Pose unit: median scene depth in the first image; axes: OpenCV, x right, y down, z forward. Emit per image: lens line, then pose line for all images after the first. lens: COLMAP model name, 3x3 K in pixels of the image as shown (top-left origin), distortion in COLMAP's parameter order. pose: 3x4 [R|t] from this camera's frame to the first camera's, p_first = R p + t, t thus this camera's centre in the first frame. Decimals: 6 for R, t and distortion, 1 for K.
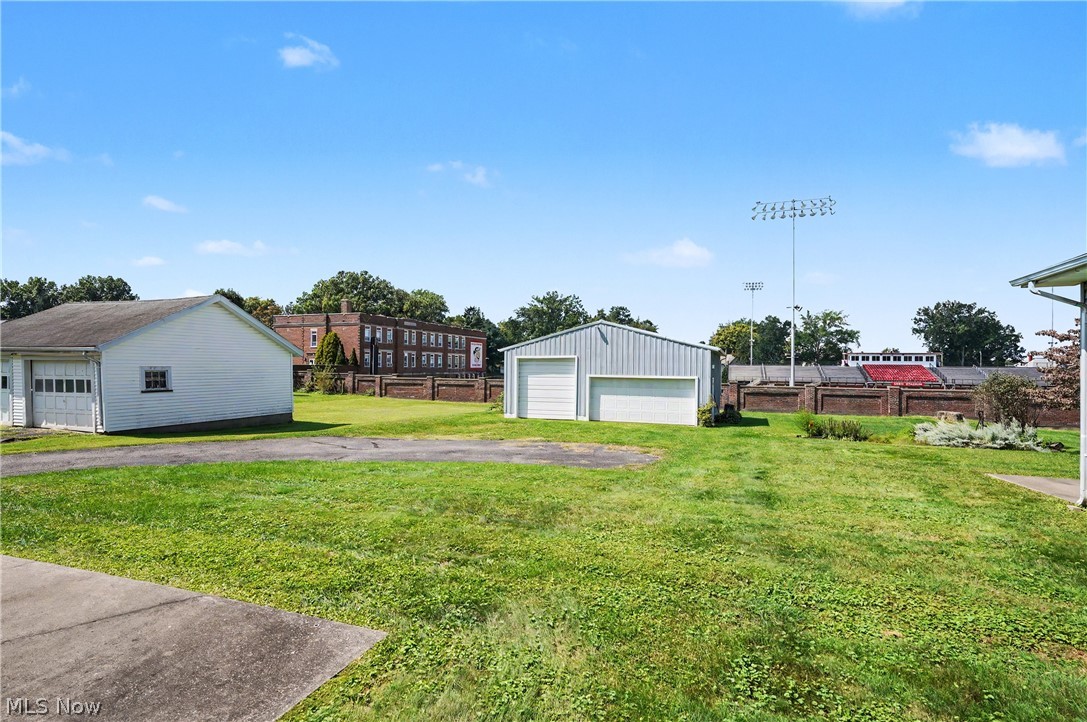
lens RADIAL K [[529.2, 0, 538.8], [0, 529.2, 357.0], [0, 0, 1]] dist [-0.001403, -0.000064]
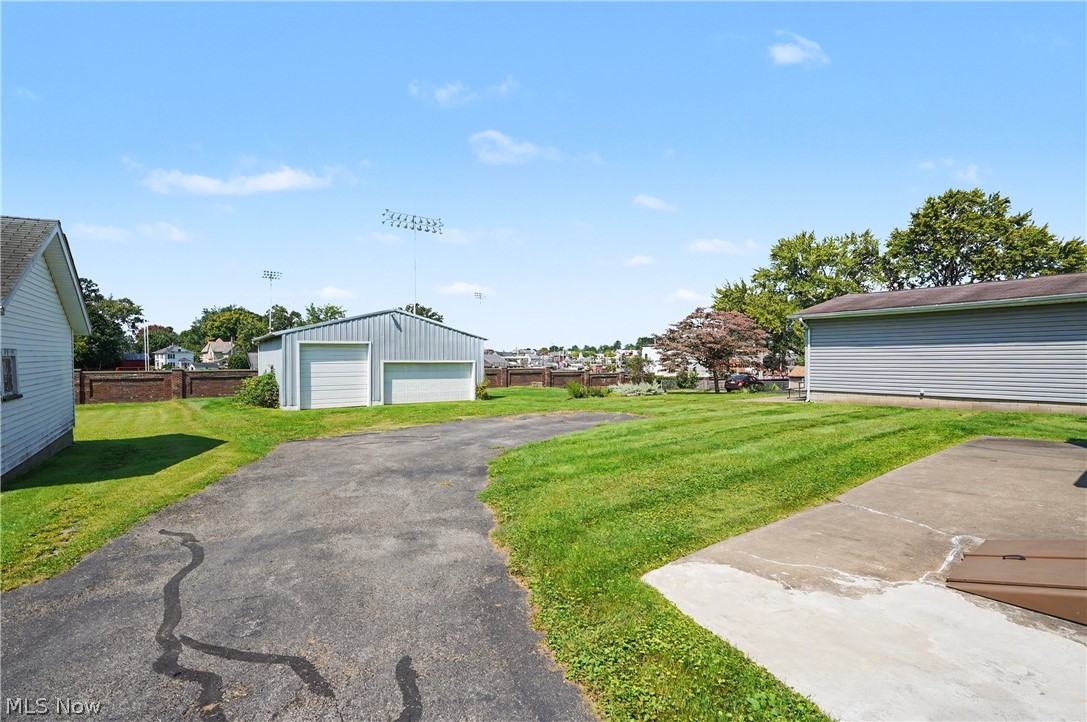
lens RADIAL K [[498.2, 0, 544.4], [0, 498.2, 359.5], [0, 0, 1]] dist [-0.008501, 0.001564]
pose [[0.560187, -0.011041, 0.828293, -0.295406], [-0.011501, 0.999711, 0.021104, 0.004447], [-0.828287, -0.021348, 0.559898, 0.113928]]
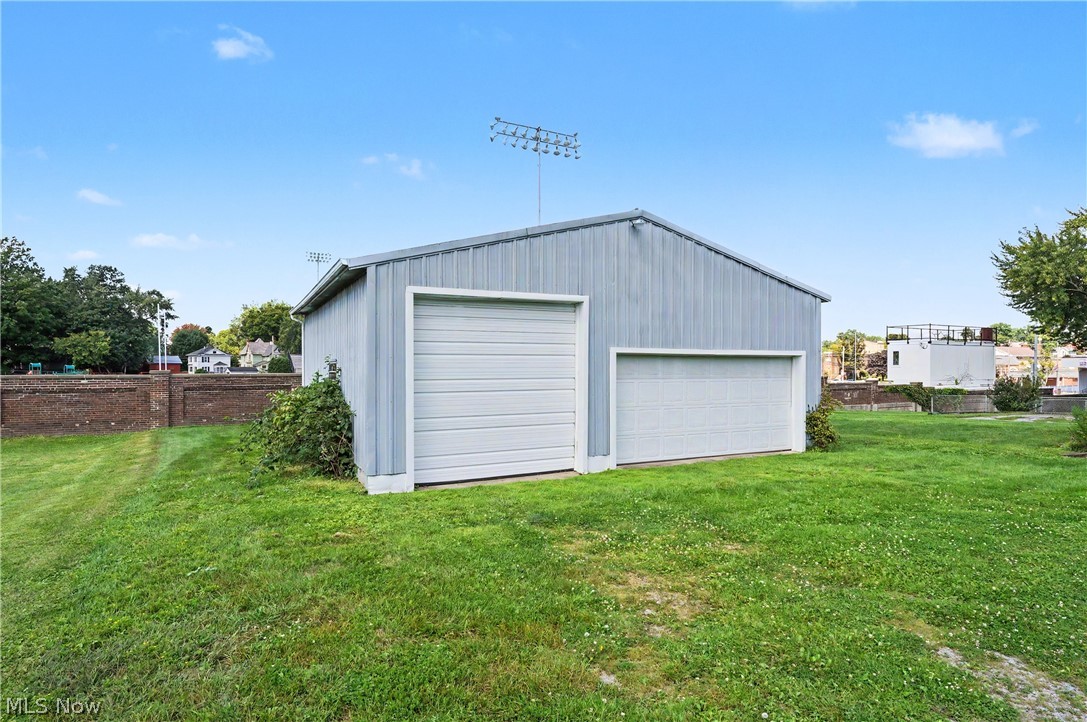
lens RADIAL K [[597.7, 0, 546.6], [0, 597.7, 360.6], [0, 0, 1]] dist [-0.000023, -0.000413]
pose [[0.667275, -0.004314, 0.744799, -0.145566], [-0.010204, 0.999836, 0.014933, 0.021063], [-0.744741, -0.017564, 0.667122, 0.419360]]
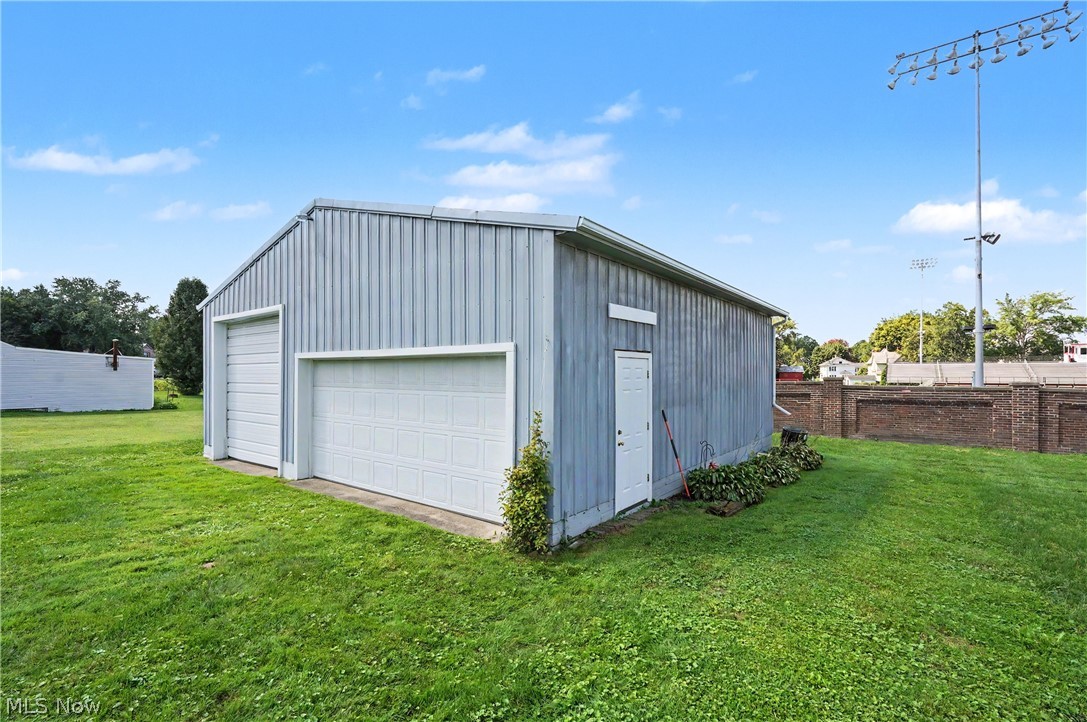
lens RADIAL K [[498.2, 0, 537.0], [0, 498.2, 369.3], [0, 0, 1]] dist [-0.008501, 0.001564]
pose [[0.958610, -0.012288, -0.284457, 0.197818], [0.015775, 0.999826, 0.009970, 0.025070], [0.284285, -0.014044, 0.958637, 0.401196]]
